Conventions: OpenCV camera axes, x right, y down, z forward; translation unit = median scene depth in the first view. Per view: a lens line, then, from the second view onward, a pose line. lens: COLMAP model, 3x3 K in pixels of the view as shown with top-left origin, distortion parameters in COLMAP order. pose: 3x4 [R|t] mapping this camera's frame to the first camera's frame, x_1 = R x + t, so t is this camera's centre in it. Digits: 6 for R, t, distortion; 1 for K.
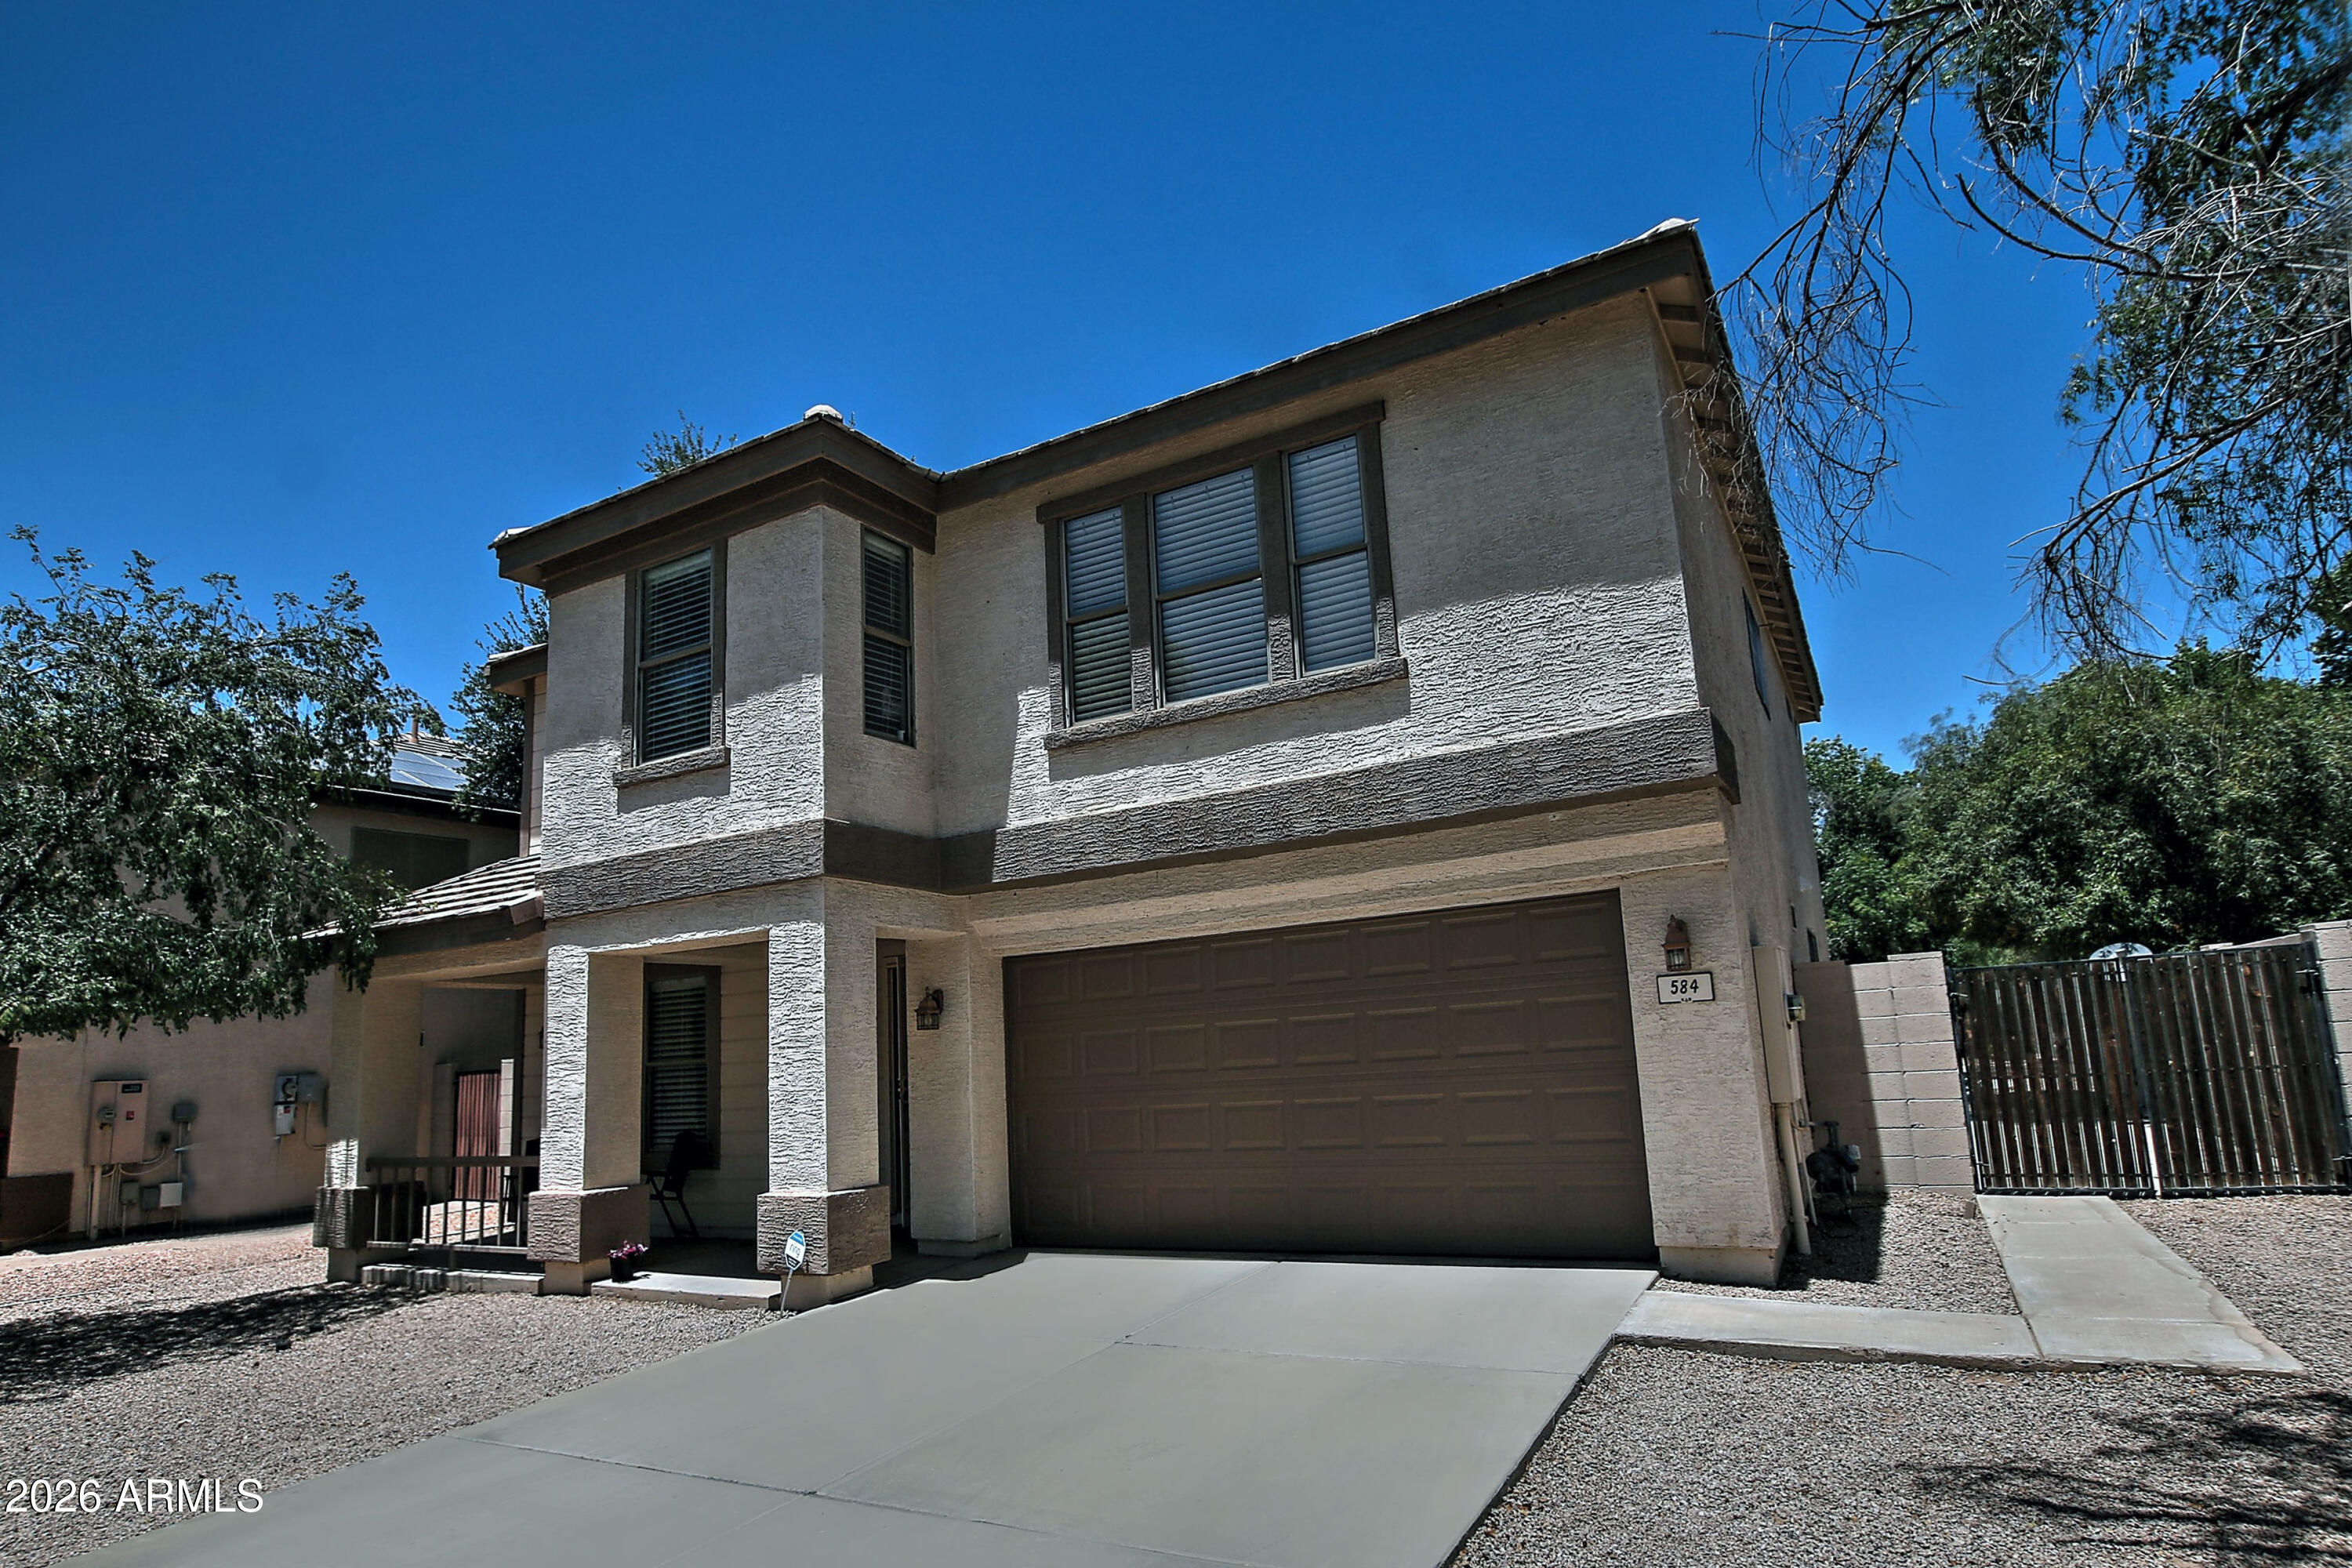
lens RADIAL K [[1279.1, 0, 1176.0], [0, 1279.1, 784.0], [0, 0, 1]] dist [-0.024659, 0.001446]
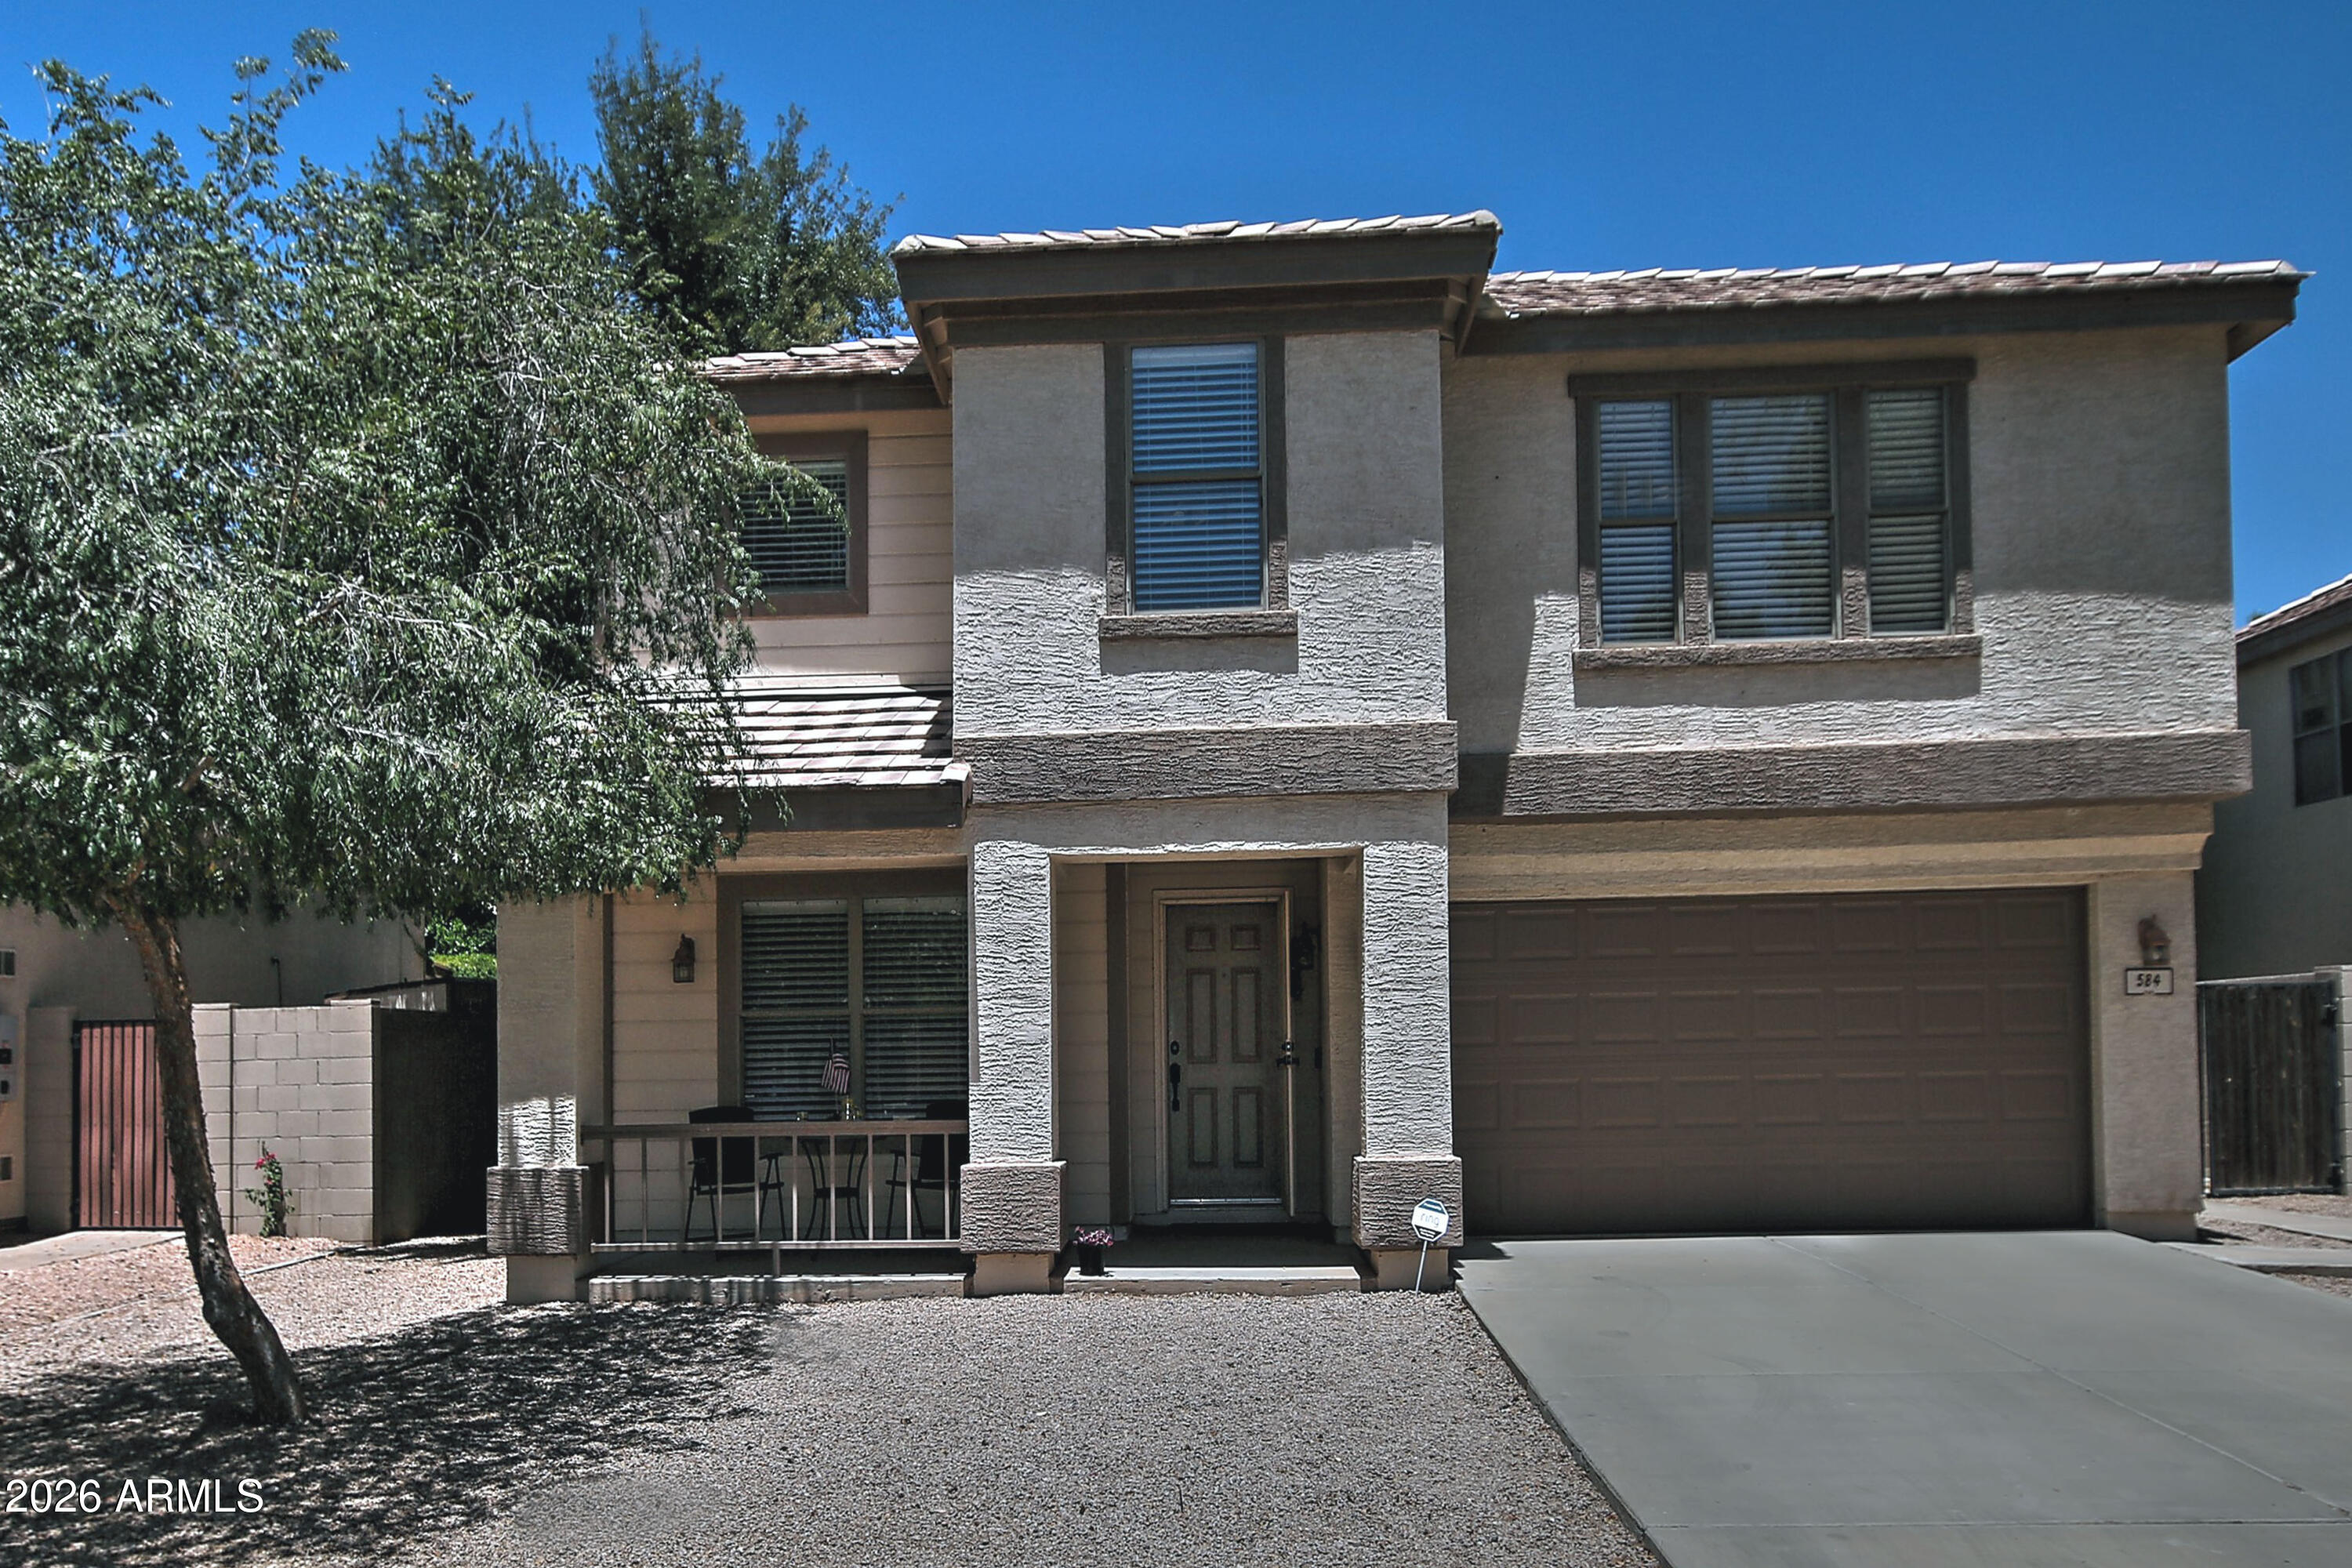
lens RADIAL K [[1887.9, 0, 1176.7], [0, 1887.9, 925.0], [0, 0, 1]] dist [-0.034102, 0.080363]
pose [[0.876756, 0.073427, 0.475298, -0.960288], [-0.129407, 0.987846, 0.086102, 0.071216], [-0.463199, -0.136997, 0.875602, -0.015516]]
